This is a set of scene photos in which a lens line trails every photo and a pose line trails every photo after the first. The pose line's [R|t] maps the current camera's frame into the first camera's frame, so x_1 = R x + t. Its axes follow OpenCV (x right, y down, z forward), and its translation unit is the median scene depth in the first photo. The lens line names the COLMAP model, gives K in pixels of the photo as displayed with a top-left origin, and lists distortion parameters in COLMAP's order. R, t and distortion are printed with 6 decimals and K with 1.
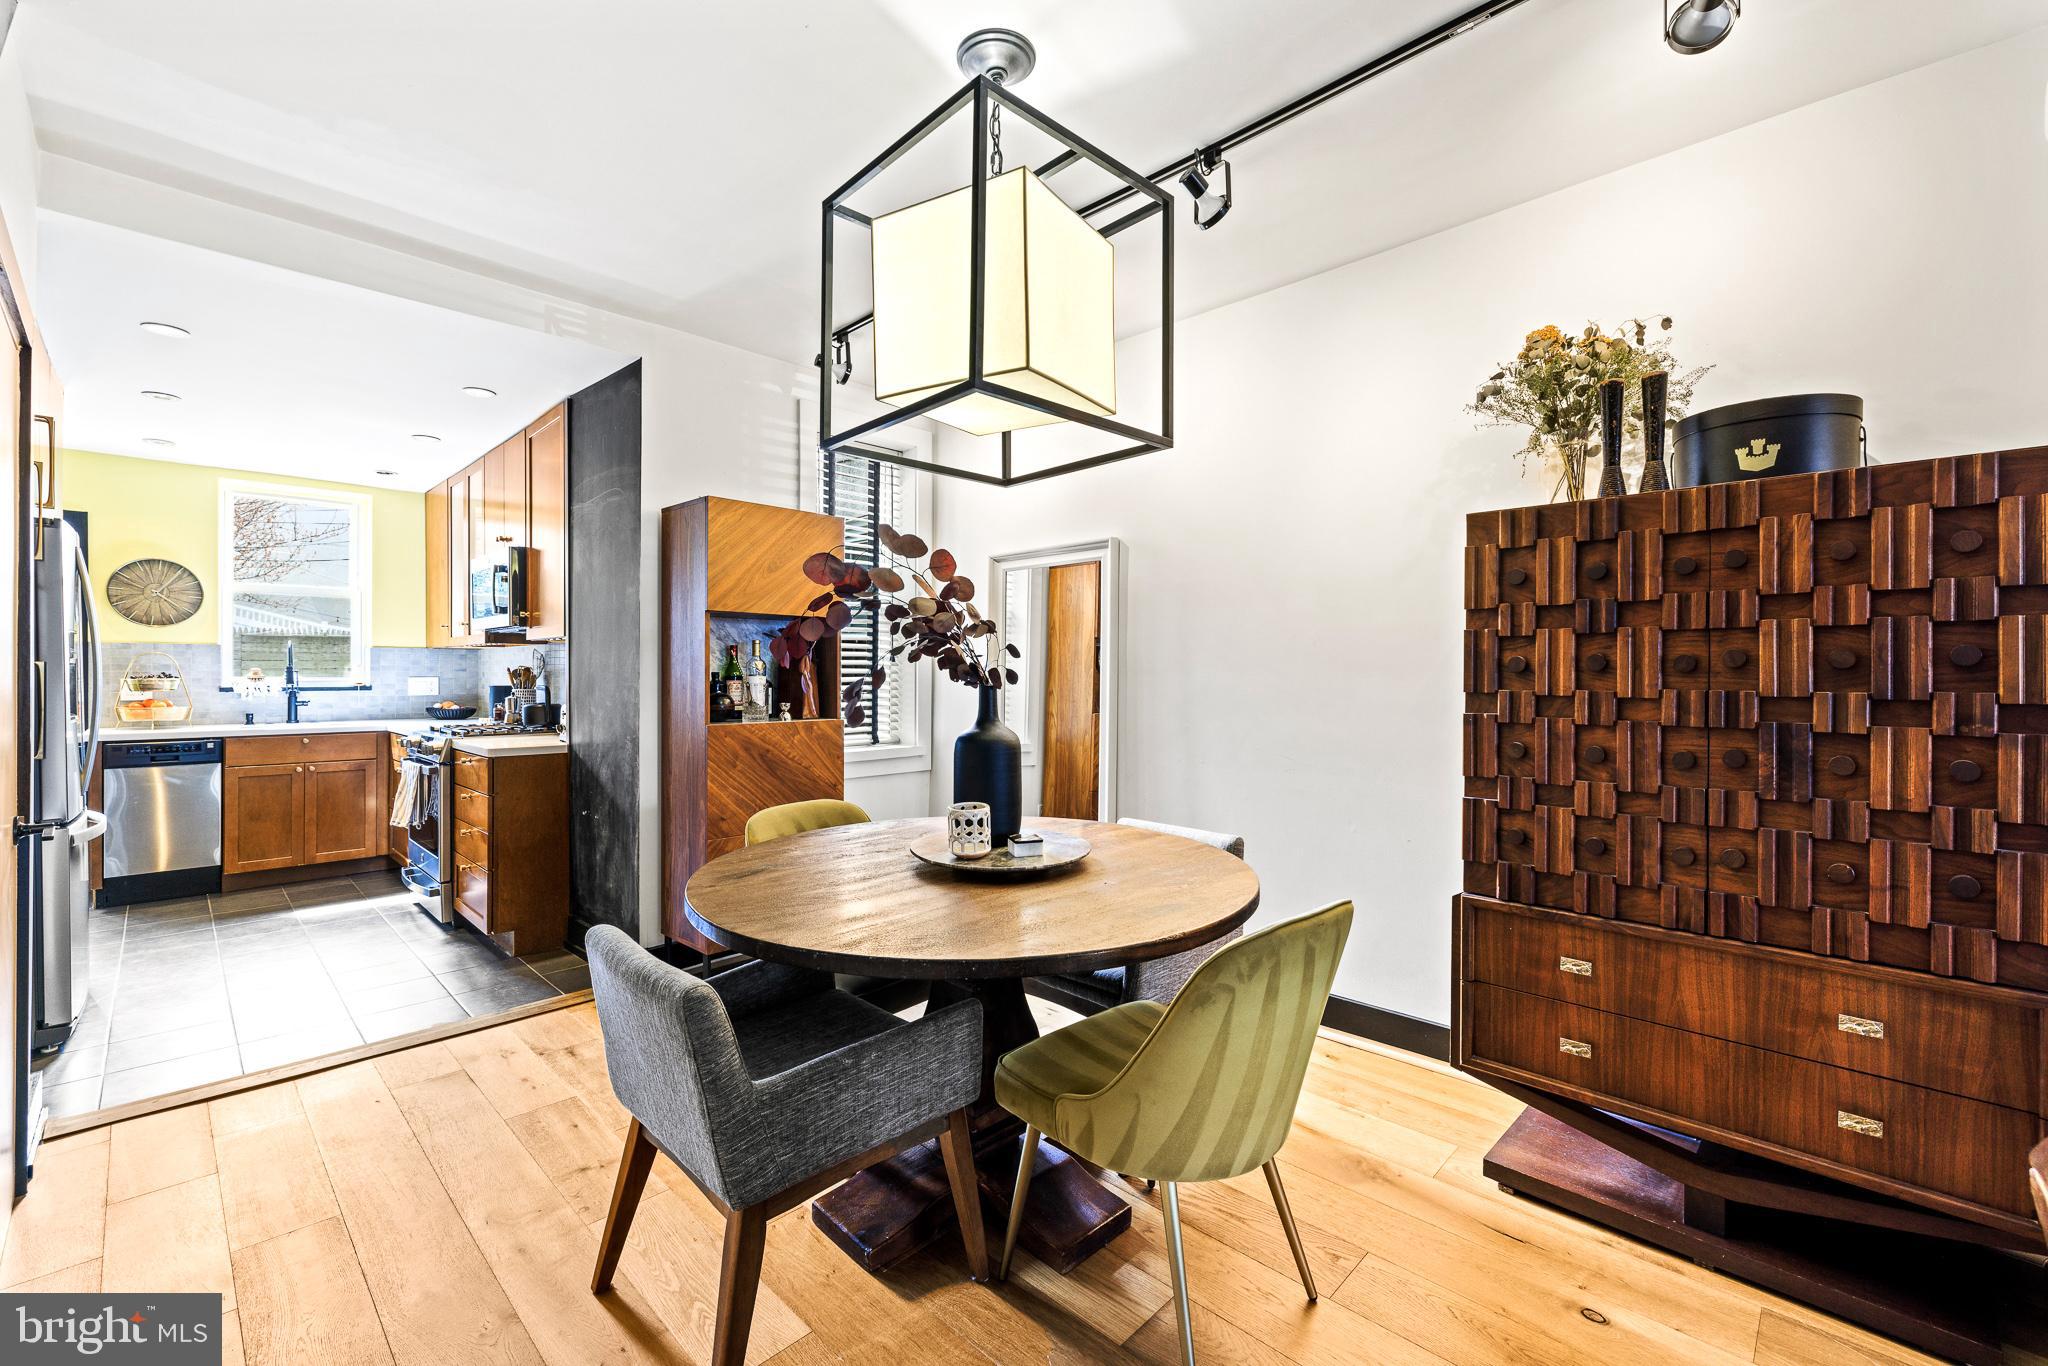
lens RADIAL K [[856.5, 0, 1017.3], [0, 856.5, 673.6], [0, 0, 1]] dist [0.001597, 0.000293]
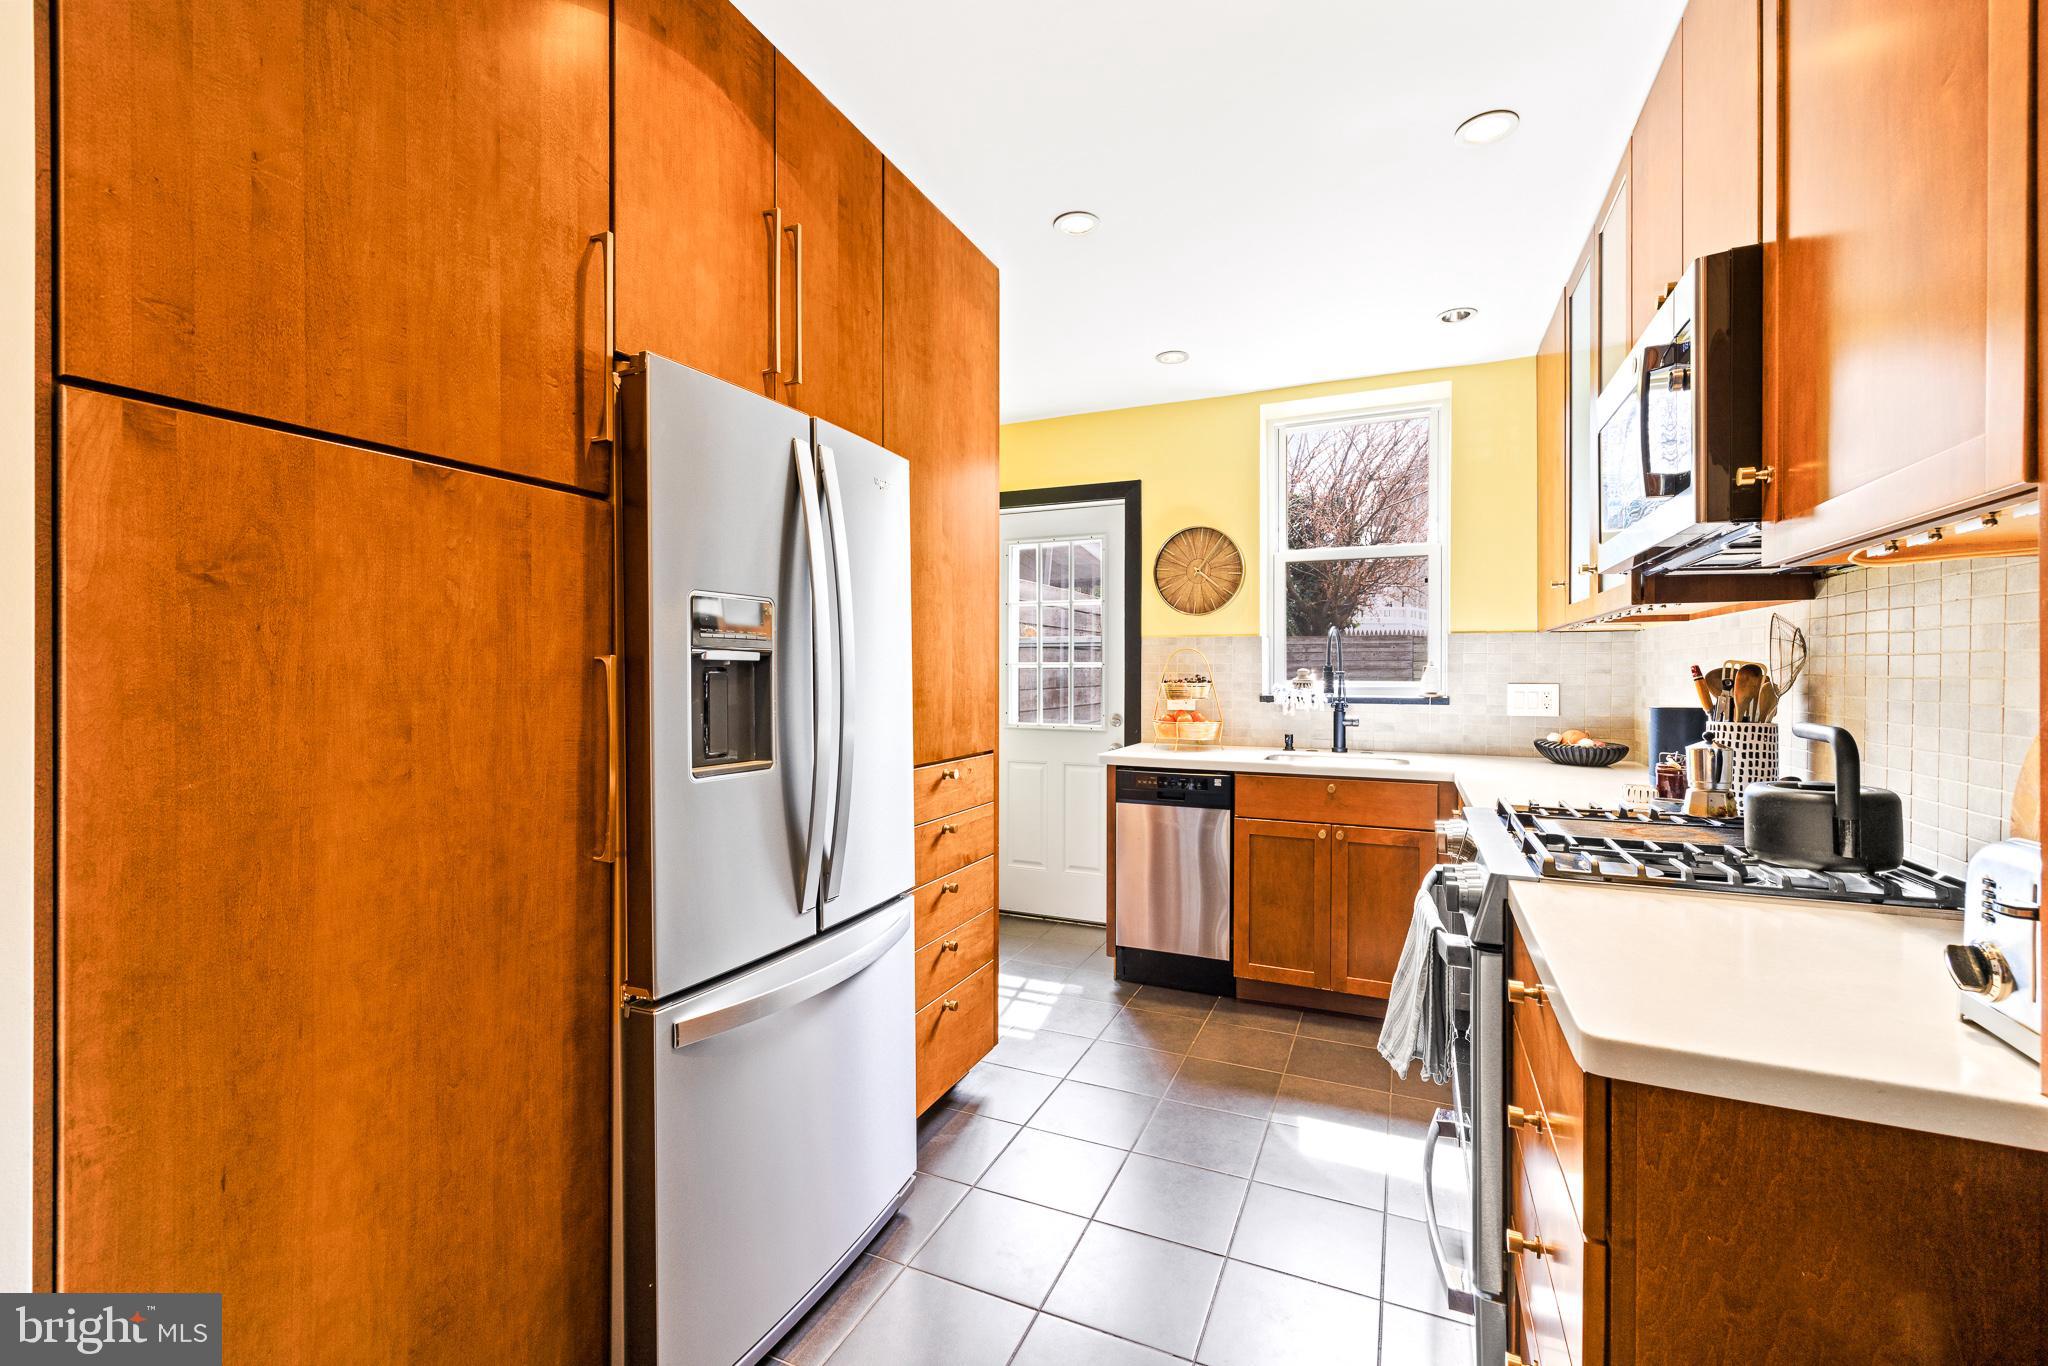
lens RADIAL K [[858.7, 0, 1022.8], [0, 858.7, 680.0], [0, 0, 1]] dist [0.002282, 0.000216]
pose [[0.356138, 0.008463, -0.934395, -0.333673], [-0.002146, 0.999964, 0.008239, -0.002714], [0.934431, -0.000929, 0.356144, 0.569063]]
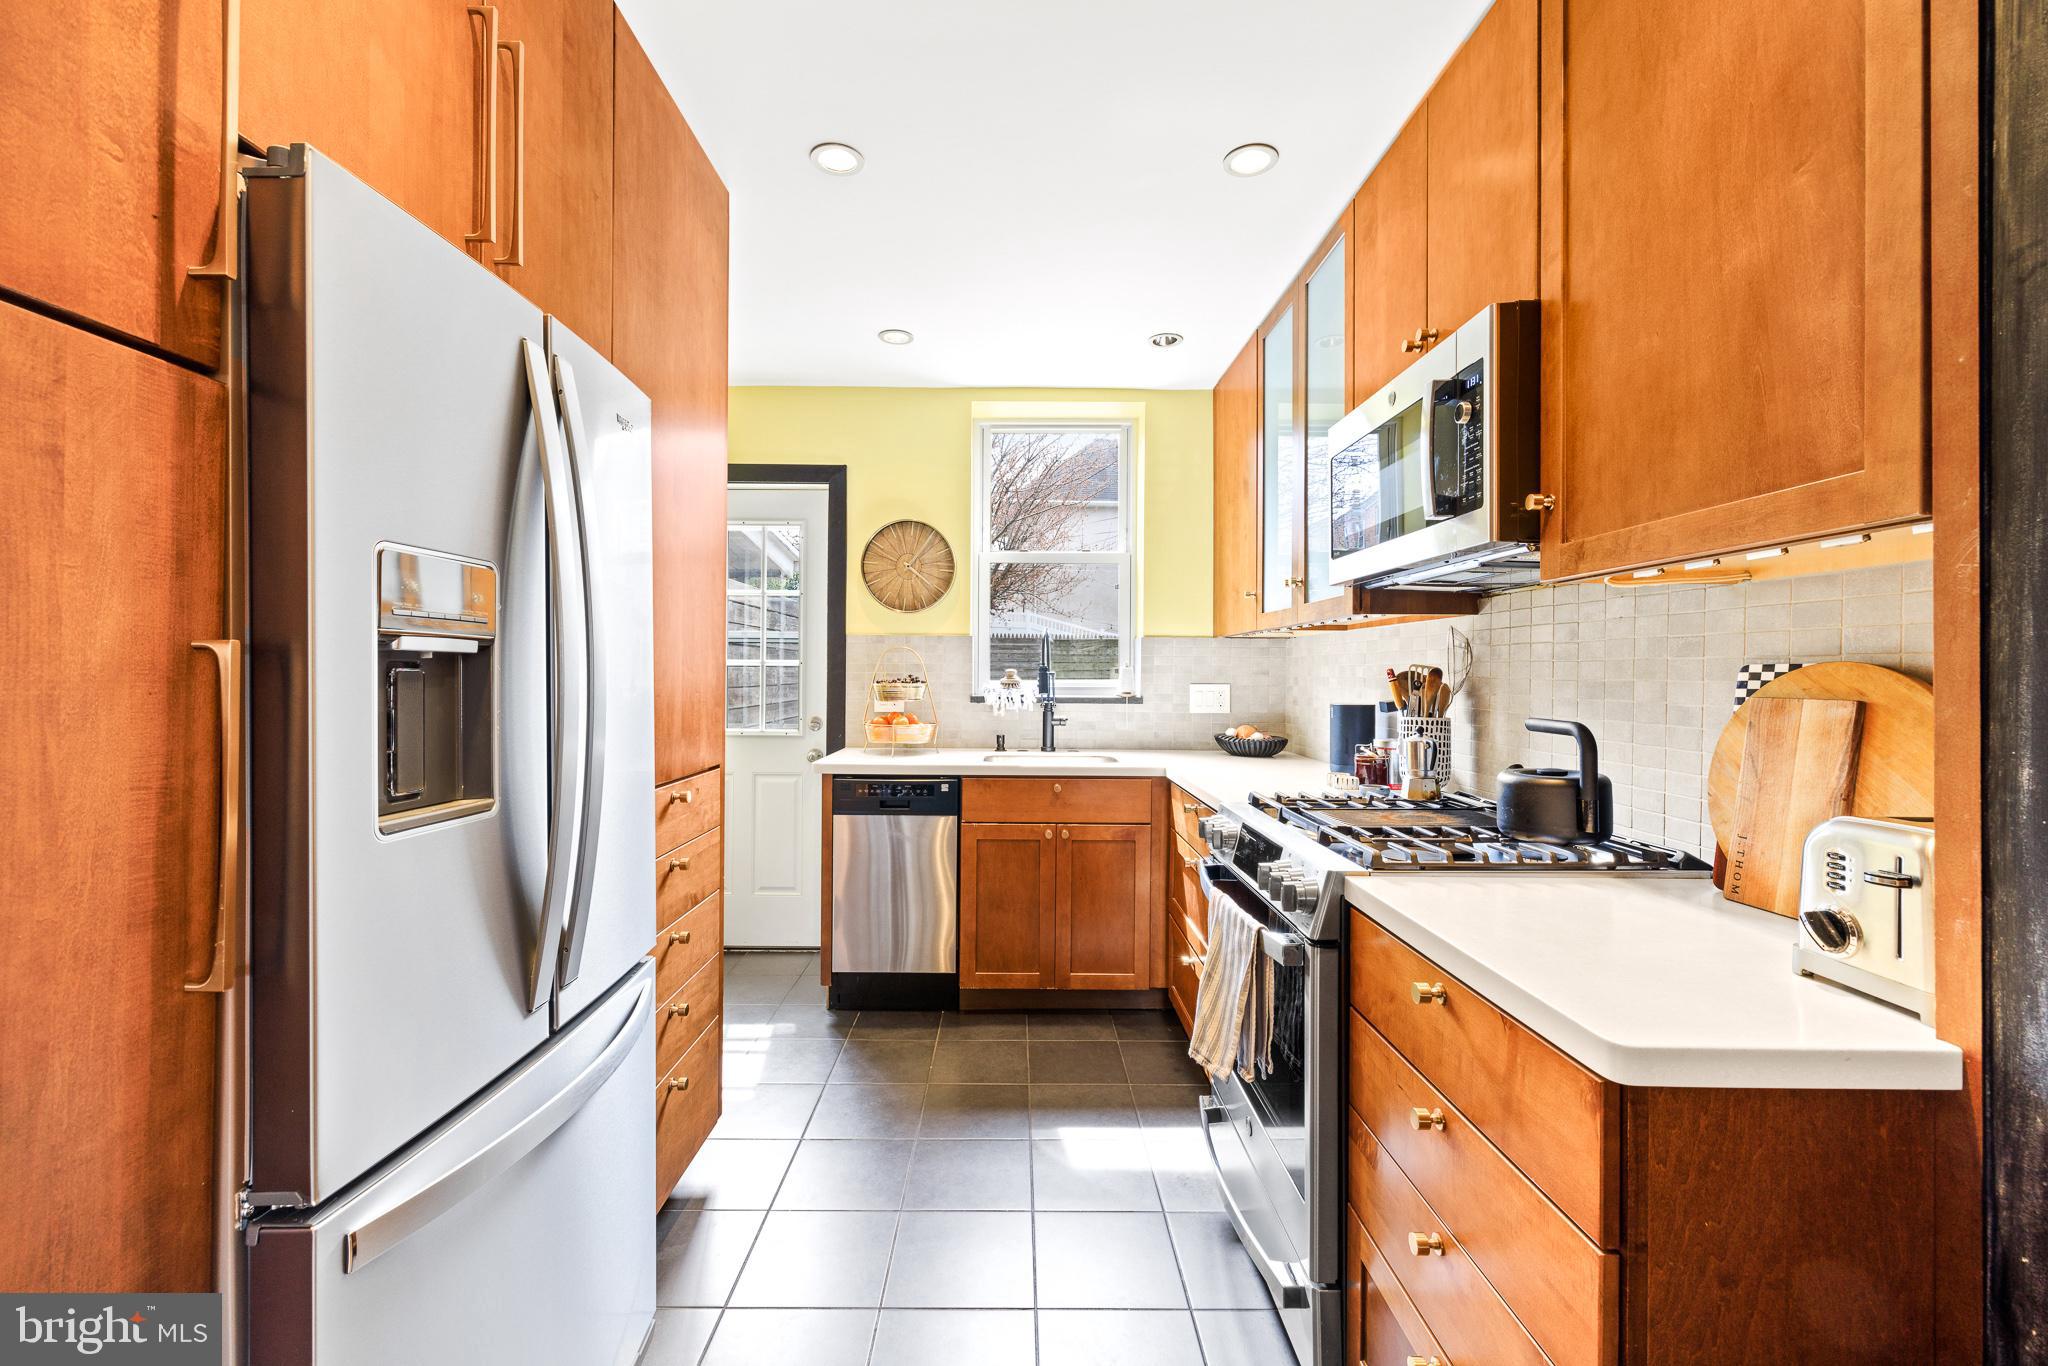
lens RADIAL K [[856.5, 0, 1017.3], [0, 856.5, 673.6], [0, 0, 1]] dist [0.001597, 0.000293]
pose [[0.709492, 0.004264, -0.704700, -0.412013], [-0.006547, 0.999978, -0.000542, -0.002637], [0.704683, 0.004998, 0.709505, 0.535970]]
